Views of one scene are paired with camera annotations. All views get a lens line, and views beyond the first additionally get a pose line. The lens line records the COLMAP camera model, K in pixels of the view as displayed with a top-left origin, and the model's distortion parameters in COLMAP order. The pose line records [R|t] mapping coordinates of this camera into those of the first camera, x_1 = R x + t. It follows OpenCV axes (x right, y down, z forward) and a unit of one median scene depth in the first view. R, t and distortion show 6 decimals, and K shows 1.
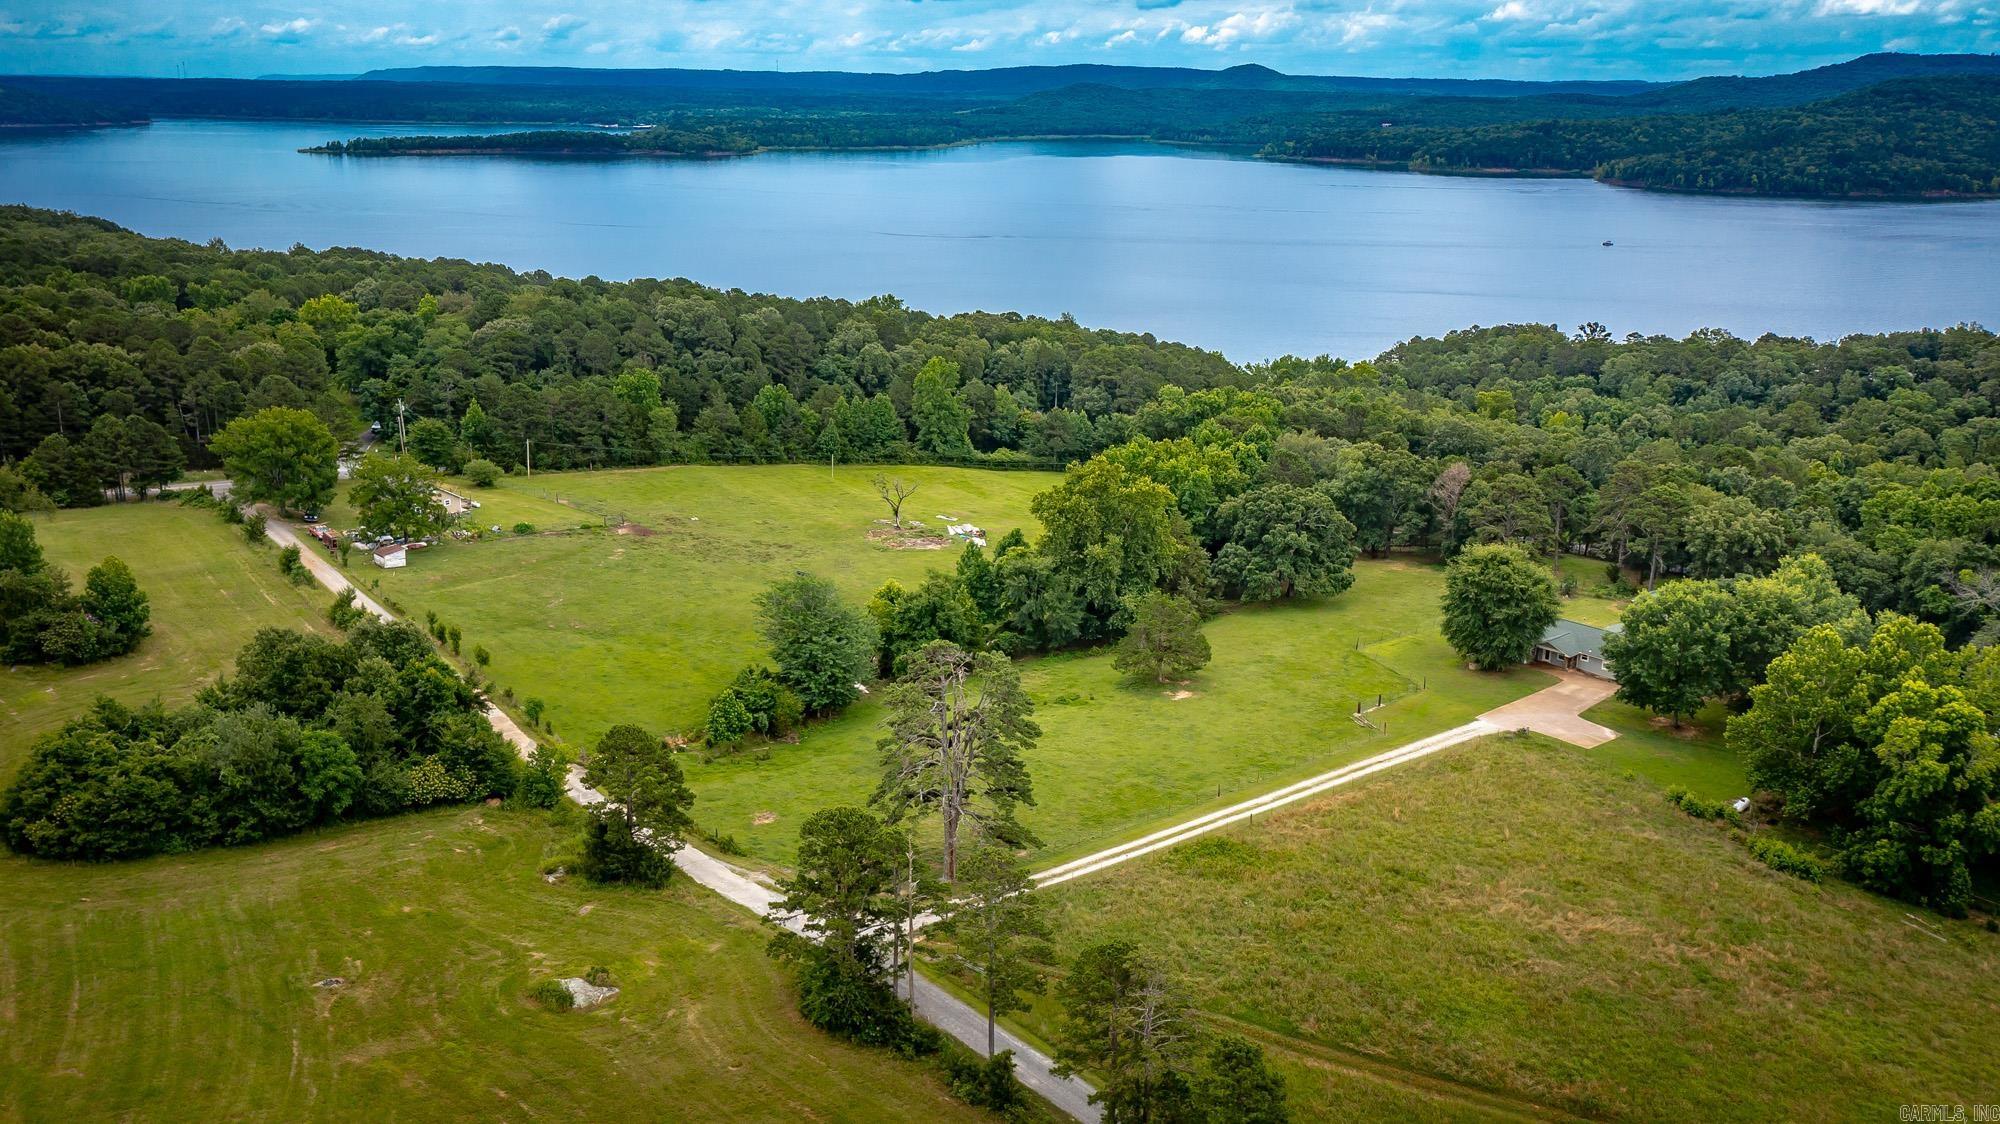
lens RADIAL K [[1627.6, 0, 994.6], [0, 1627.6, 557.4], [0, 0, 1]] dist [0.002177, 0.010977]
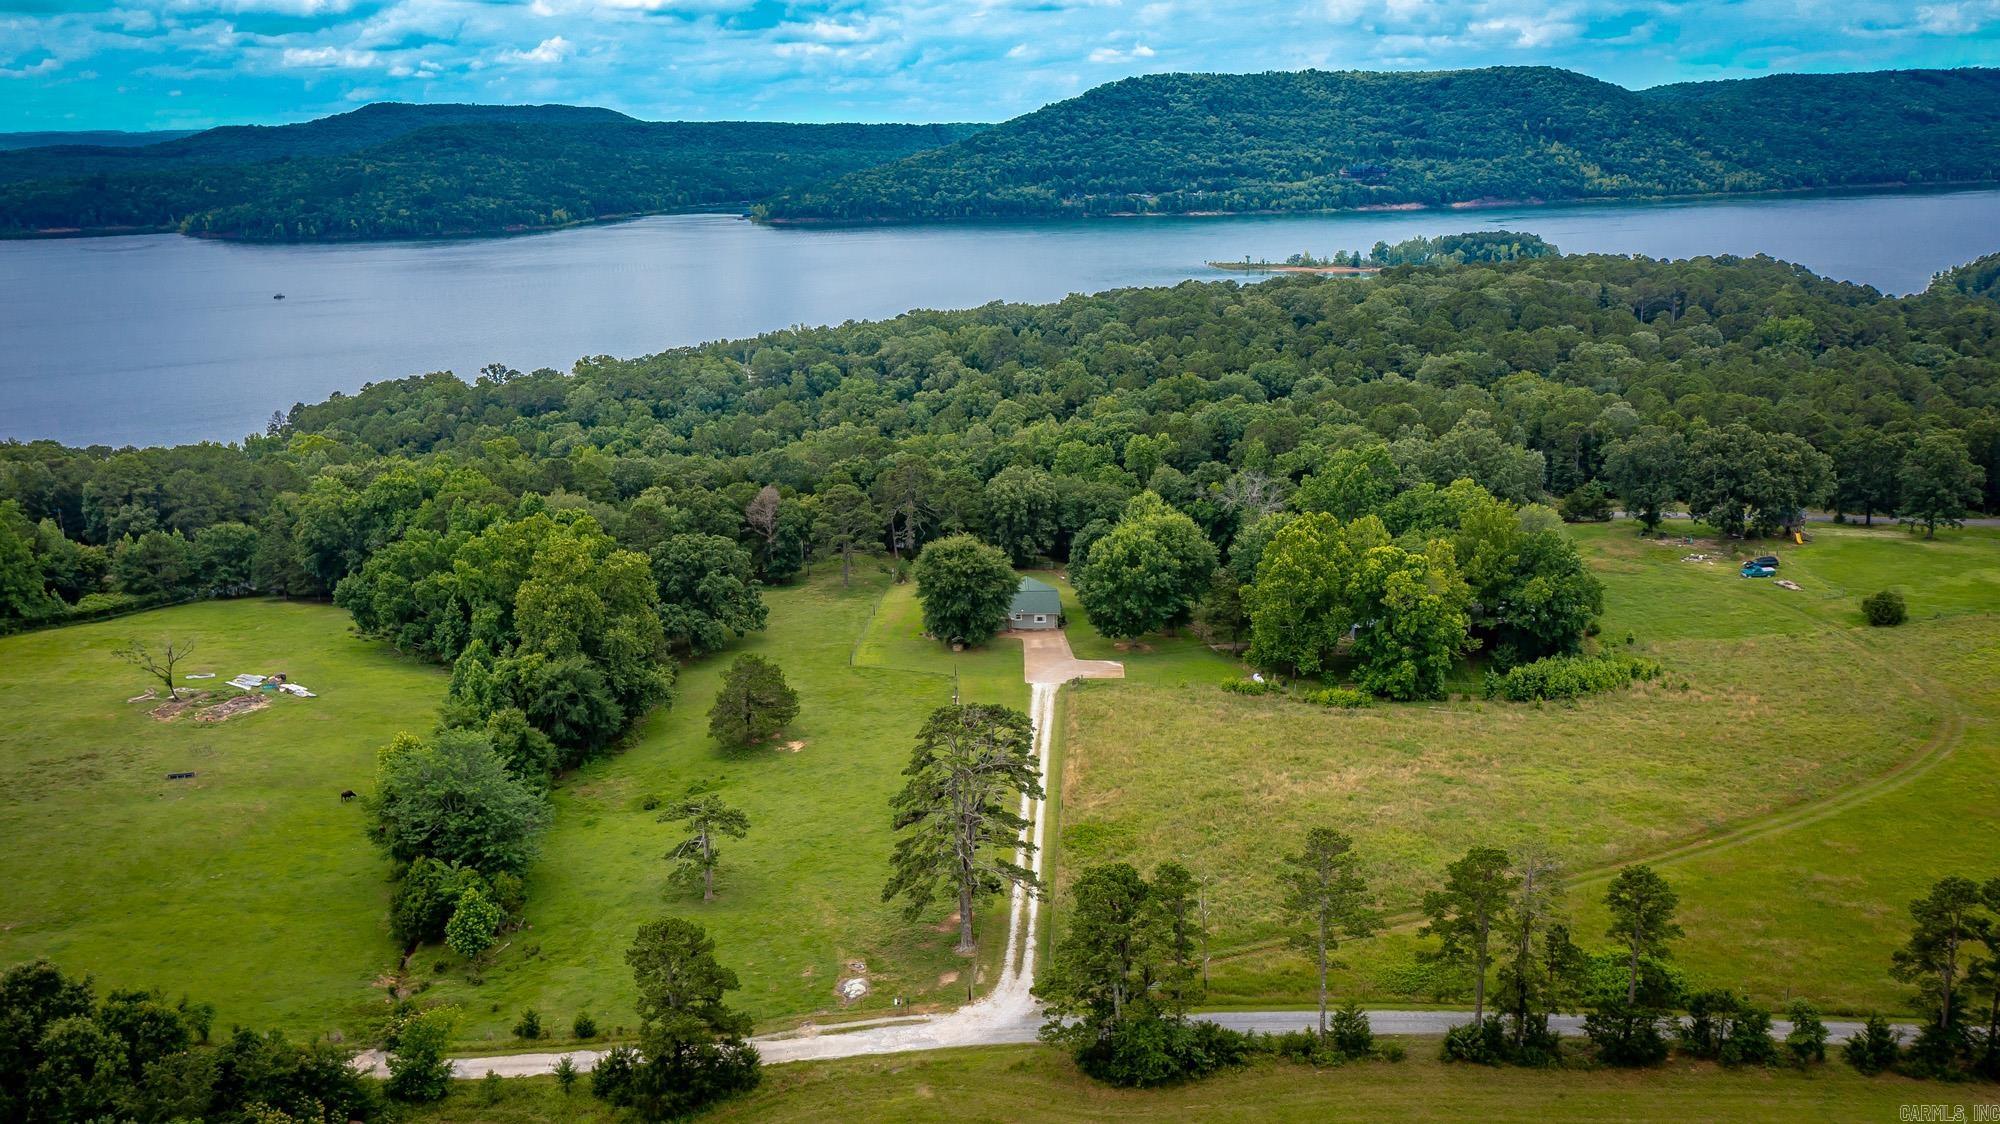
lens RADIAL K [[1627.6, 0, 1043.8], [0, 1627.6, 555.8], [0, 0, 1]] dist [0.002177, 0.010977]
pose [[0.634733, -0.208628, 0.744035, -0.408050], [0.229899, 0.970248, 0.075933, -0.055113], [-0.737740, 0.122856, 0.663811, 0.185504]]
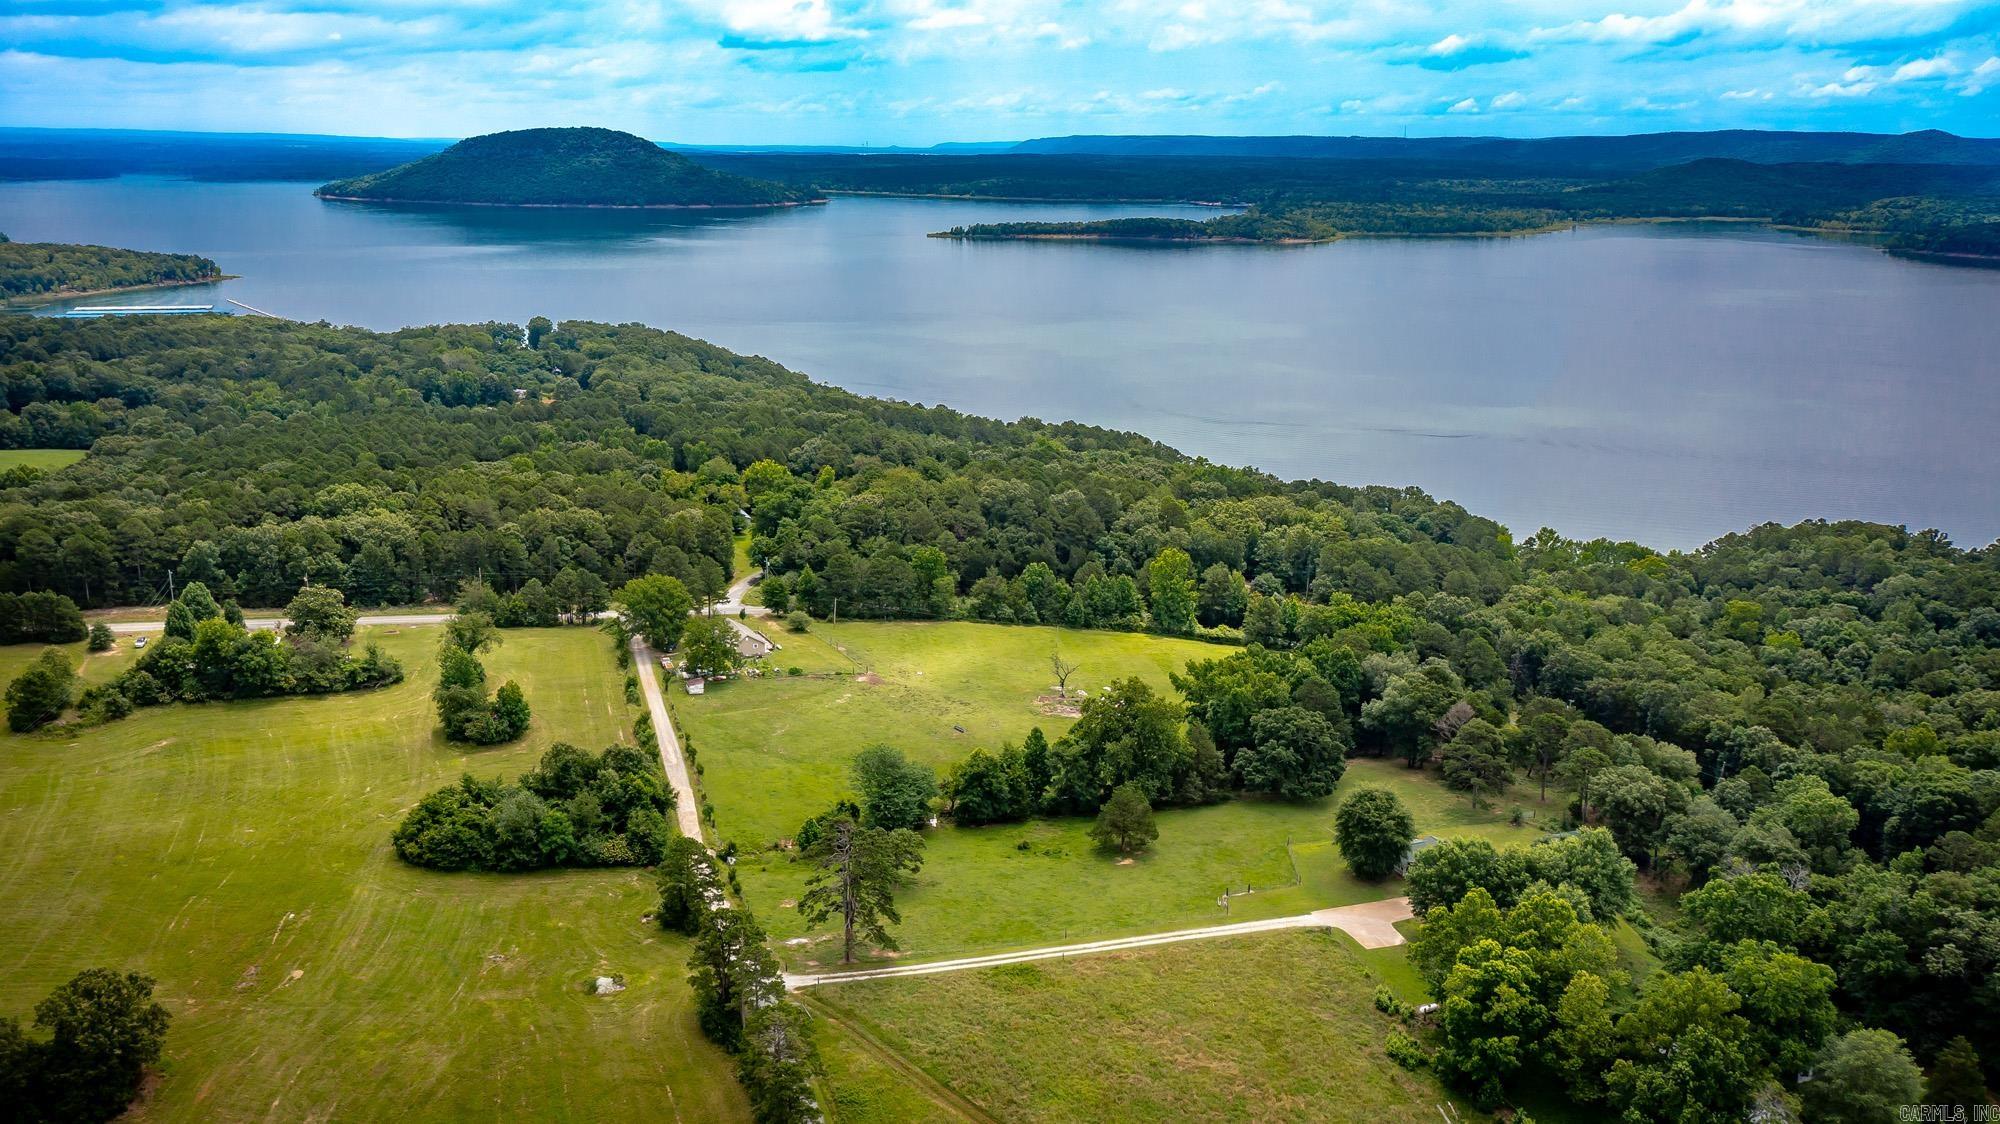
lens RADIAL K [[1627.6, 0, 1005.7], [0, 1627.6, 555.5], [0, 0, 1]] dist [0.002177, 0.010977]
pose [[0.929733, 0.086575, -0.357914, 0.412685], [-0.097312, 0.995181, -0.012059, -0.126211], [0.355145, 0.046041, 0.933677, -0.306736]]
